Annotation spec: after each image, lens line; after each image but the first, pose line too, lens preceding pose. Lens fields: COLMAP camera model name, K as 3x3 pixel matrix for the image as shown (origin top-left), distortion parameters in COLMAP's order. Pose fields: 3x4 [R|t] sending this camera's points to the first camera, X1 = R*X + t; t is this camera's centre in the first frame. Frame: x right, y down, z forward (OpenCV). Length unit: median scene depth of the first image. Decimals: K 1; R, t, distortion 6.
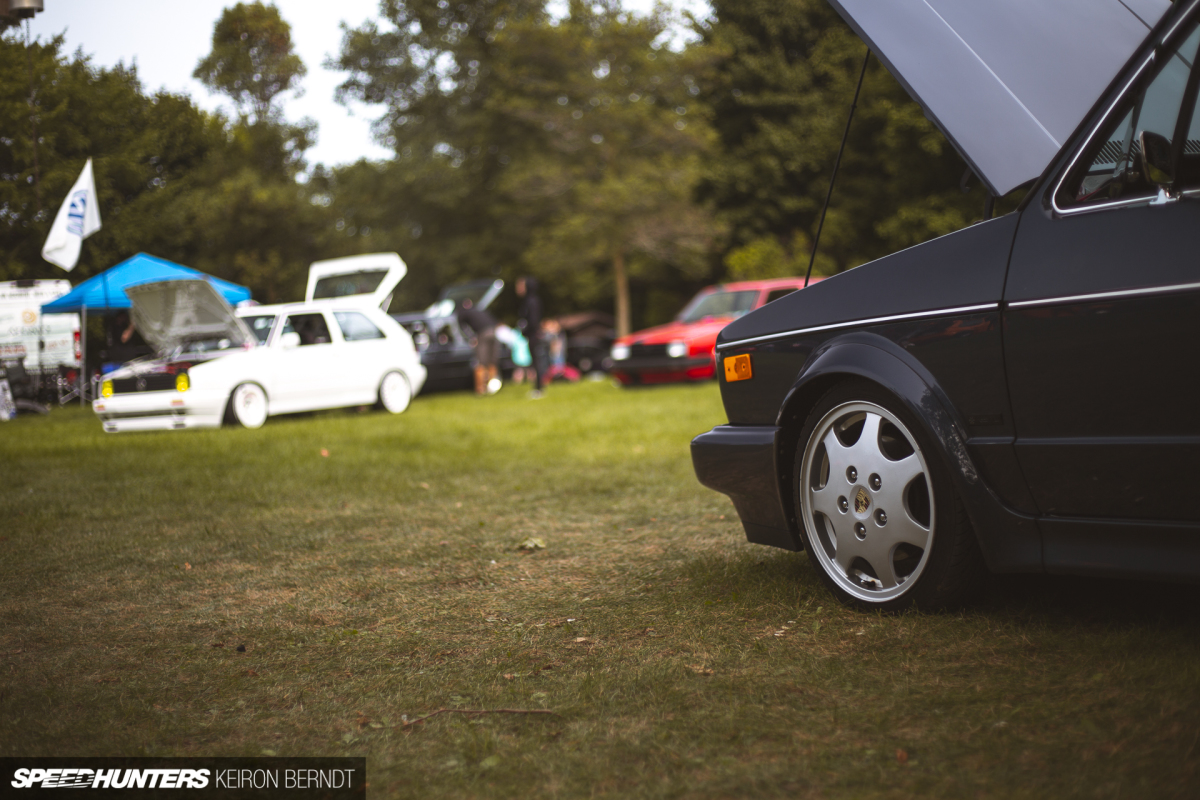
lens RADIAL K [[1814.6, 0, 600.0], [0, 1814.6, 400.0], [0, 0, 1]] dist [-0.365003, 1.338243]
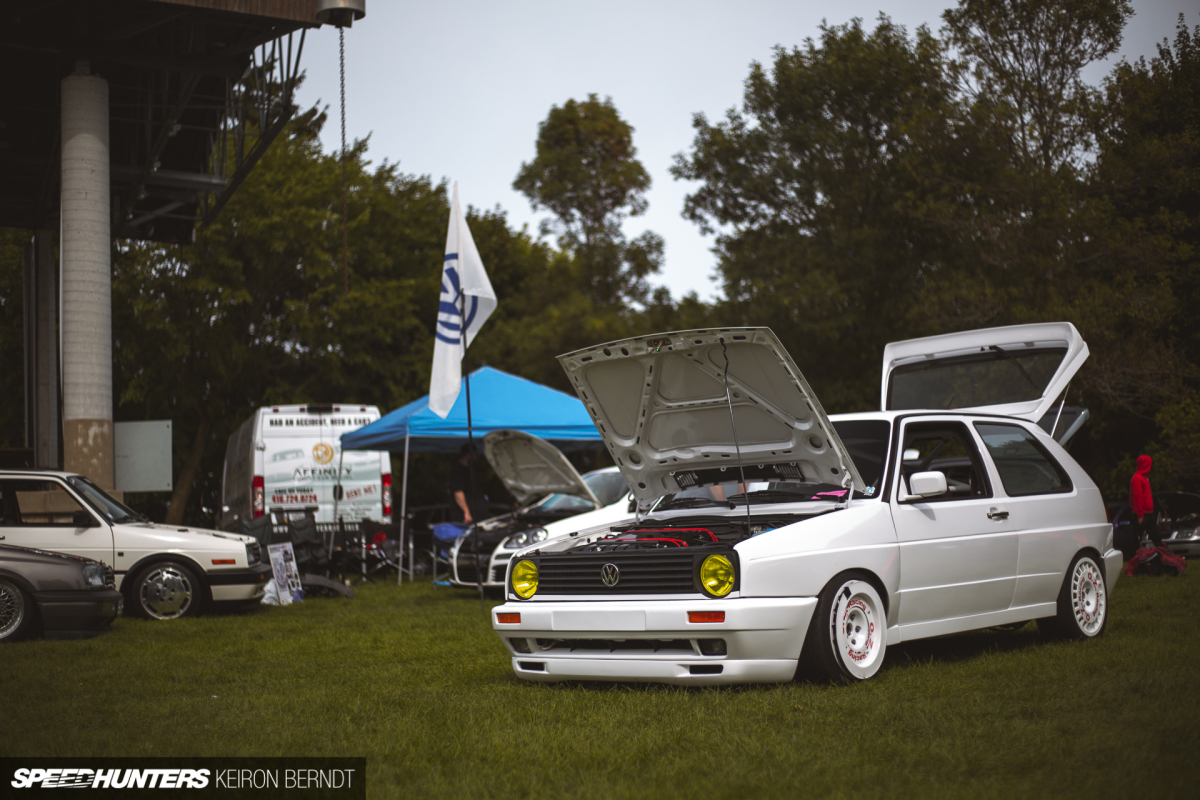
lens RADIAL K [[1717.6, 0, 600.0], [0, 1717.6, 400.0], [0, 0, 1]] dist [-0.013082, -0.001145]
pose [[0.989688, 0.016069, -0.142339, -0.073577], [-0.029568, 0.995205, -0.093237, -0.004229], [0.140158, 0.096484, 0.985417, 0.213999]]
